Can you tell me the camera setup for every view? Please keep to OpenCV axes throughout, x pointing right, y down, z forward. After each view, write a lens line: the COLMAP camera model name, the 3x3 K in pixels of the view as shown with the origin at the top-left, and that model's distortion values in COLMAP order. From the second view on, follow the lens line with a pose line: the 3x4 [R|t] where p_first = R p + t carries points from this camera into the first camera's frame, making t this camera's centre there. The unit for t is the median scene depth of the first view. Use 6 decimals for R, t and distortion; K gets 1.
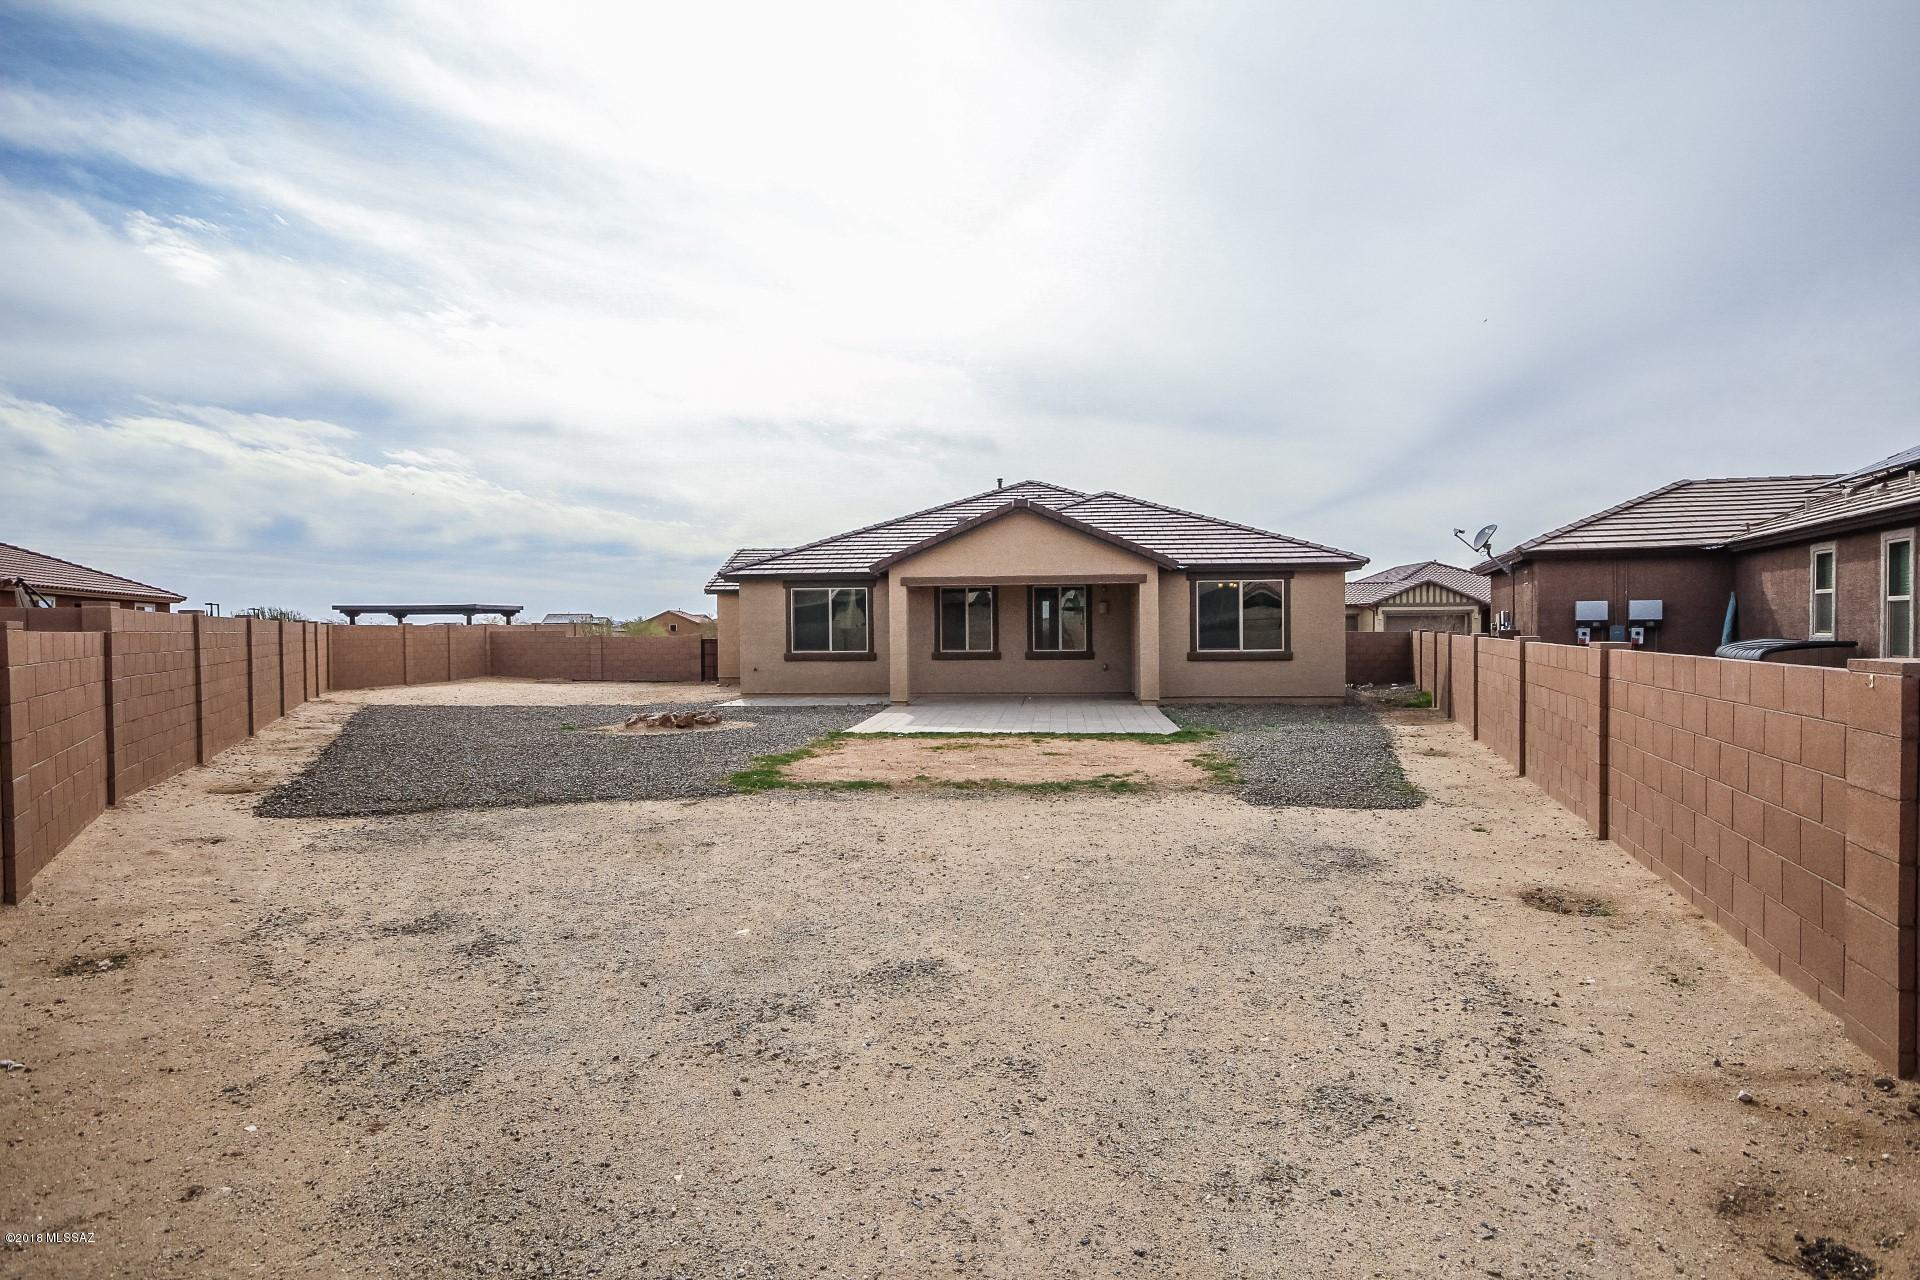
lens RADIAL K [[1038.9, 0, 960.0], [0, 1038.9, 640.0], [0, 0, 1]] dist [0.013746, 0.000474]
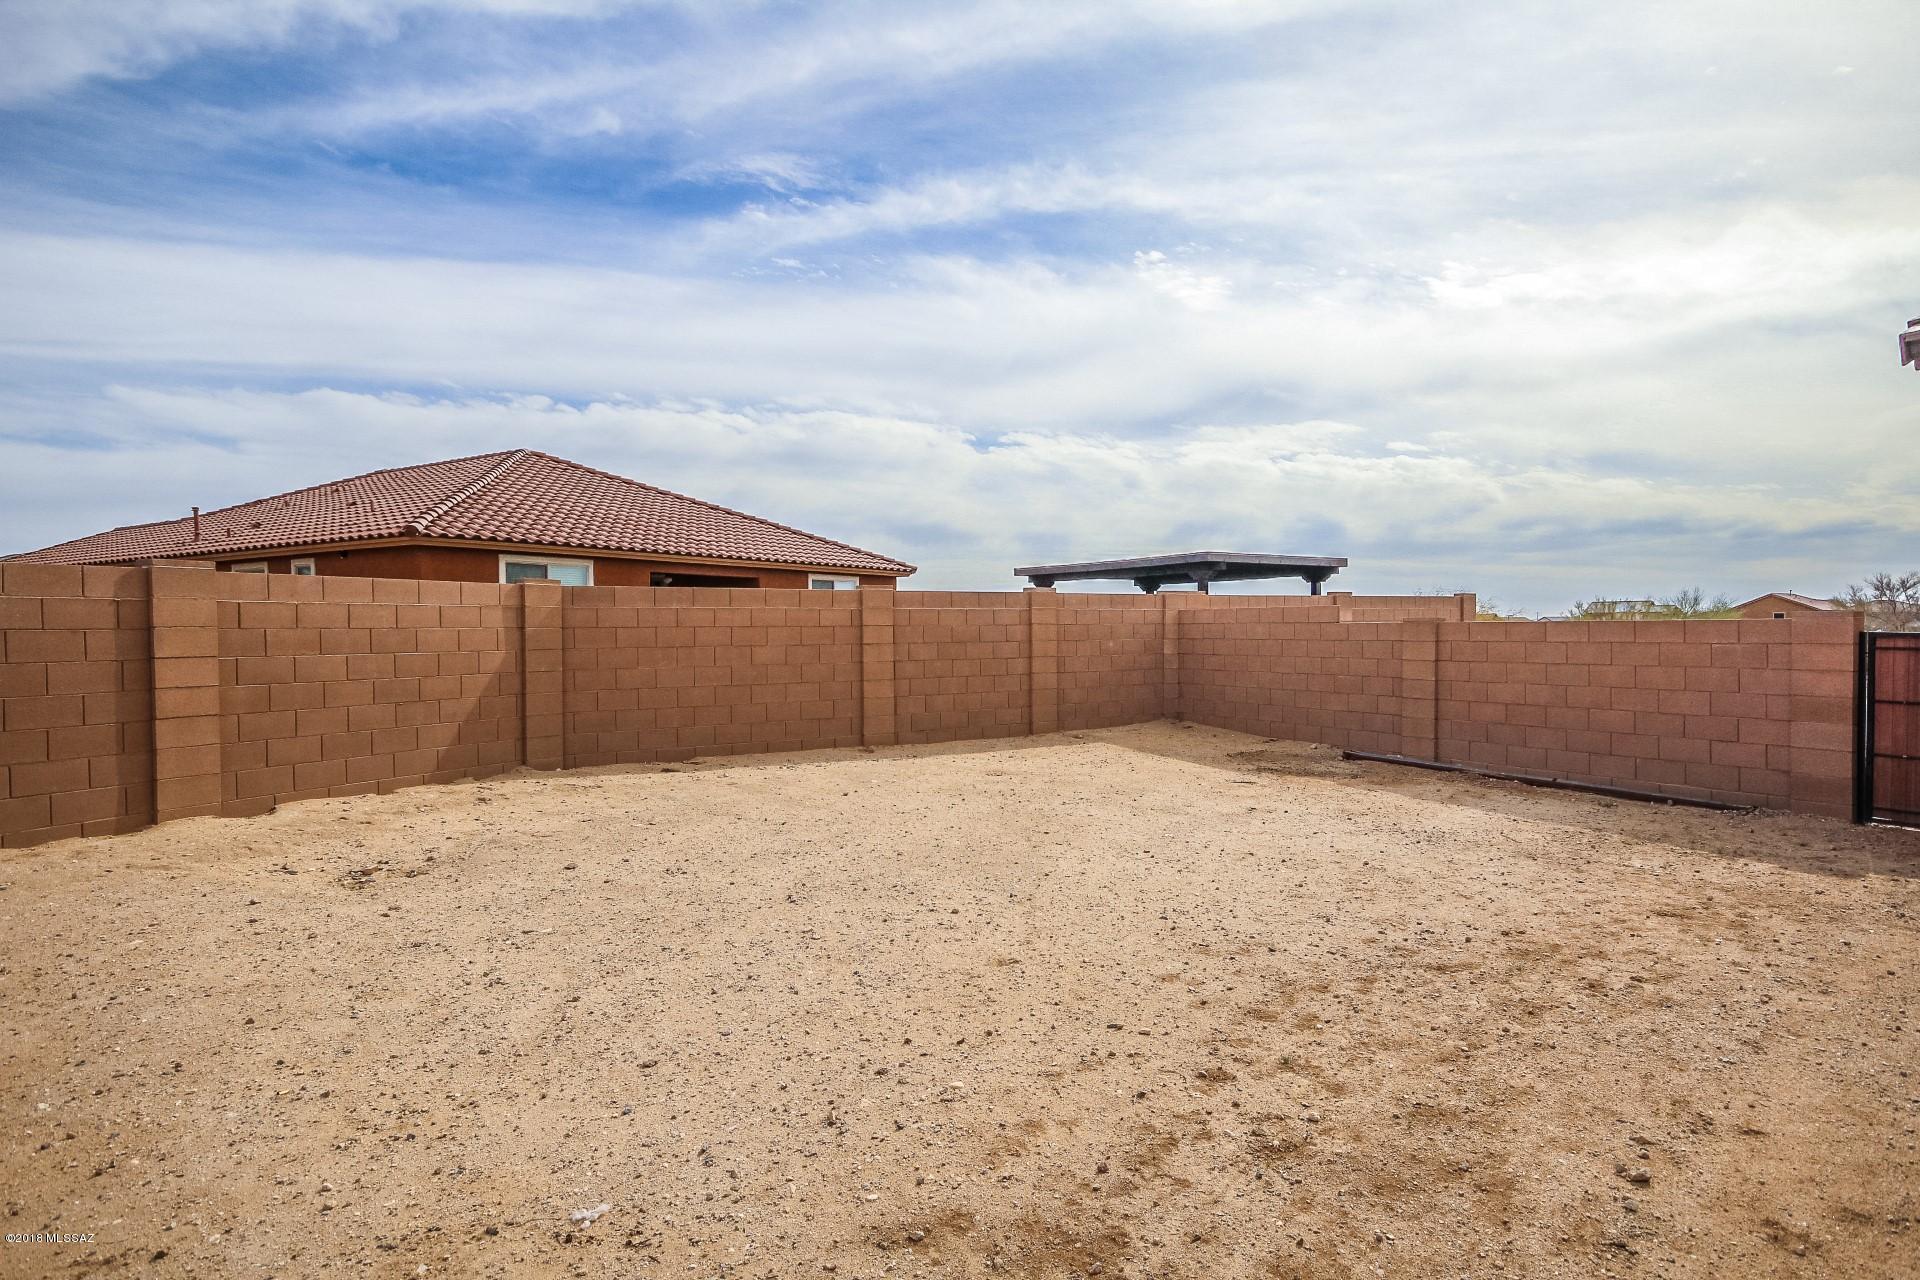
lens RADIAL K [[1038.9, 0, 960.0], [0, 1038.9, 640.0], [0, 0, 1]] dist [0.013746, 0.000474]
pose [[0.609187, 0.012022, -0.792936, -0.178477], [-0.000878, 0.999895, 0.014486, -0.002323], [0.793026, -0.008128, 0.609133, 0.676053]]
